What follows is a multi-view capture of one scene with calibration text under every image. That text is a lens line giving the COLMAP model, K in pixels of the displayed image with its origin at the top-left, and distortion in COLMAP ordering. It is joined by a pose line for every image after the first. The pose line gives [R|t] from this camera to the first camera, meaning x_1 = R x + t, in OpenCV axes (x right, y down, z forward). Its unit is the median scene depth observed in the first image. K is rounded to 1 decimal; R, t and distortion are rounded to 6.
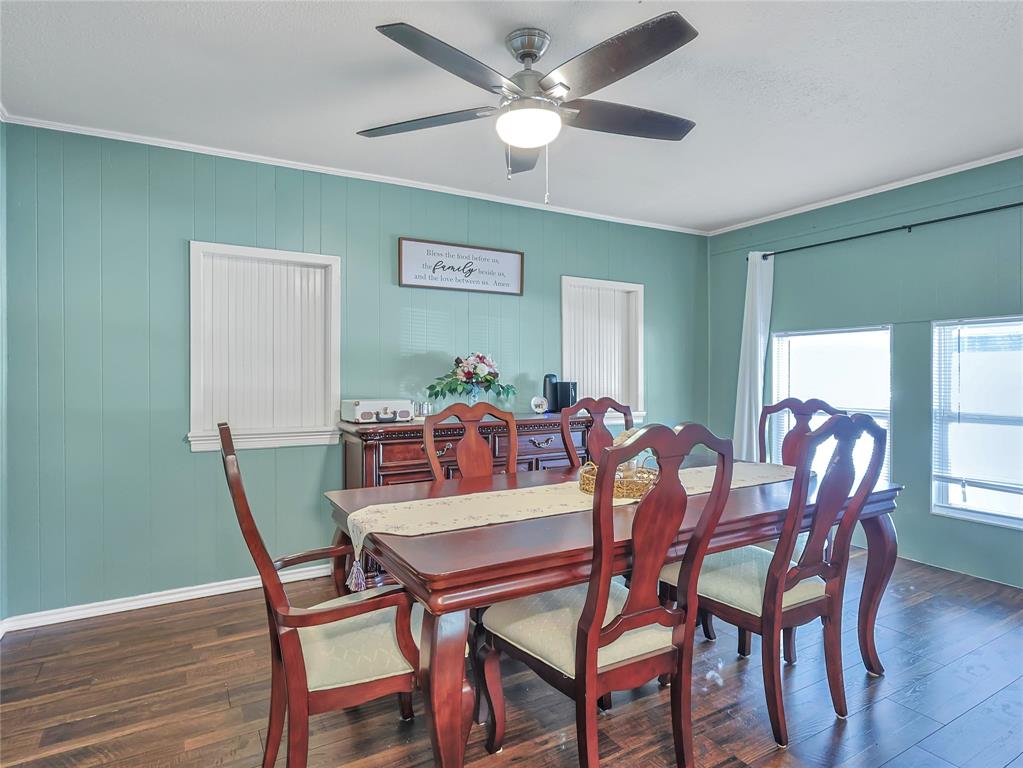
lens RADIAL K [[580.0, 0, 514.1], [0, 580.0, 377.3], [0, 0, 1]] dist [-0.001515, 0.000308]
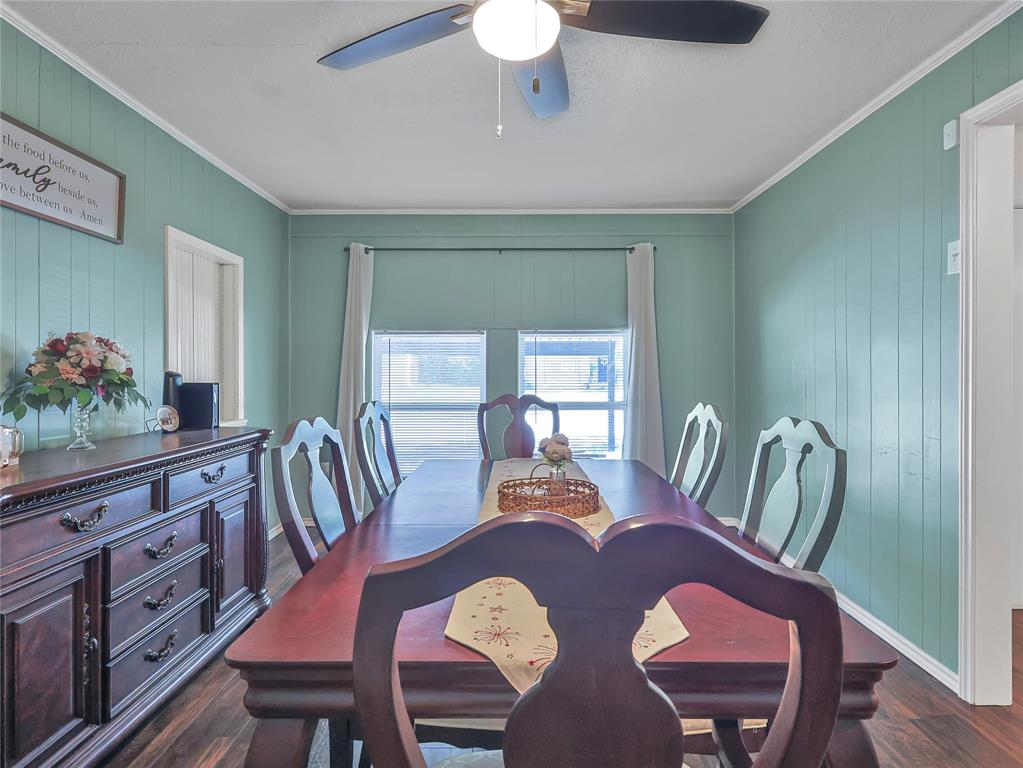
lens RADIAL K [[580.0, 0, 514.1], [0, 580.0, 377.3], [0, 0, 1]] dist [-0.001515, 0.000308]
pose [[0.509286, -0.006687, 0.860572, -0.315746], [0.003578, 0.999978, 0.005653, -0.001348], [-0.860590, 0.000200, 0.509298, 0.338088]]
